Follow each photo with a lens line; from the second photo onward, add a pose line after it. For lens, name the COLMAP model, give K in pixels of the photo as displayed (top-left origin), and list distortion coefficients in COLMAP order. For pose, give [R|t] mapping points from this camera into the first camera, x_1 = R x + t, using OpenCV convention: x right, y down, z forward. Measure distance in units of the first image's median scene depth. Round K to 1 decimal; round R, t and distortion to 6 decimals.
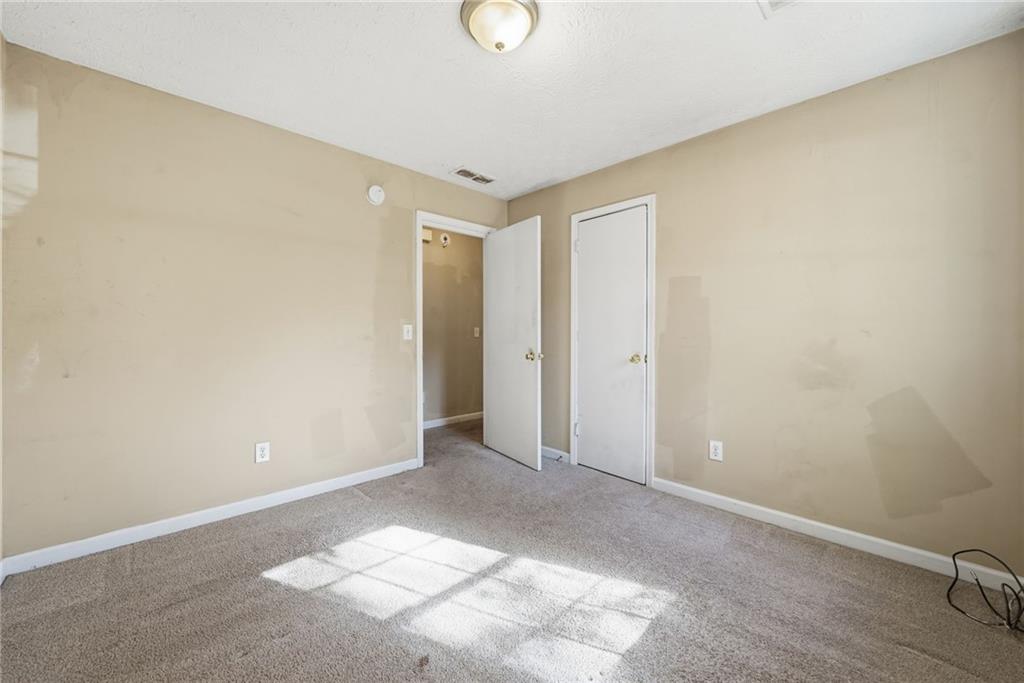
lens RADIAL K [[391.2, 0, 497.2], [0, 391.2, 342.2], [0, 0, 1]] dist [-0.001042, -0.000017]
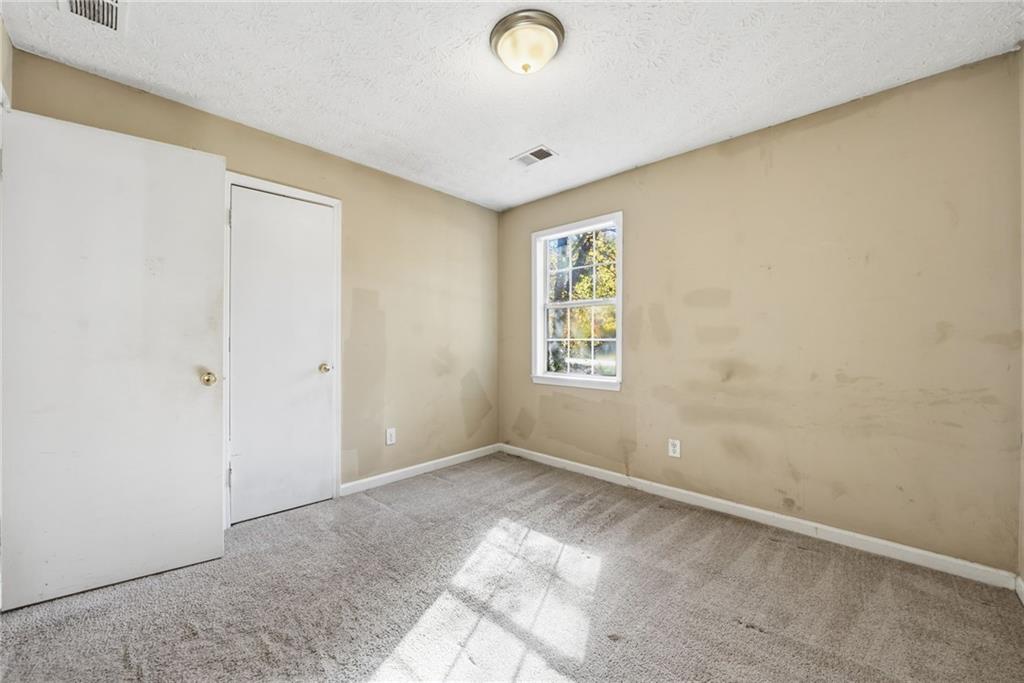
lens RADIAL K [[391.2, 0, 497.2], [0, 391.2, 342.2], [0, 0, 1]] dist [-0.001042, -0.000017]
pose [[-0.053775, -0.002210, 0.998551, -0.909254], [0.014595, 0.999889, 0.002999, -0.020607], [-0.998446, 0.014735, -0.053737, 0.977445]]
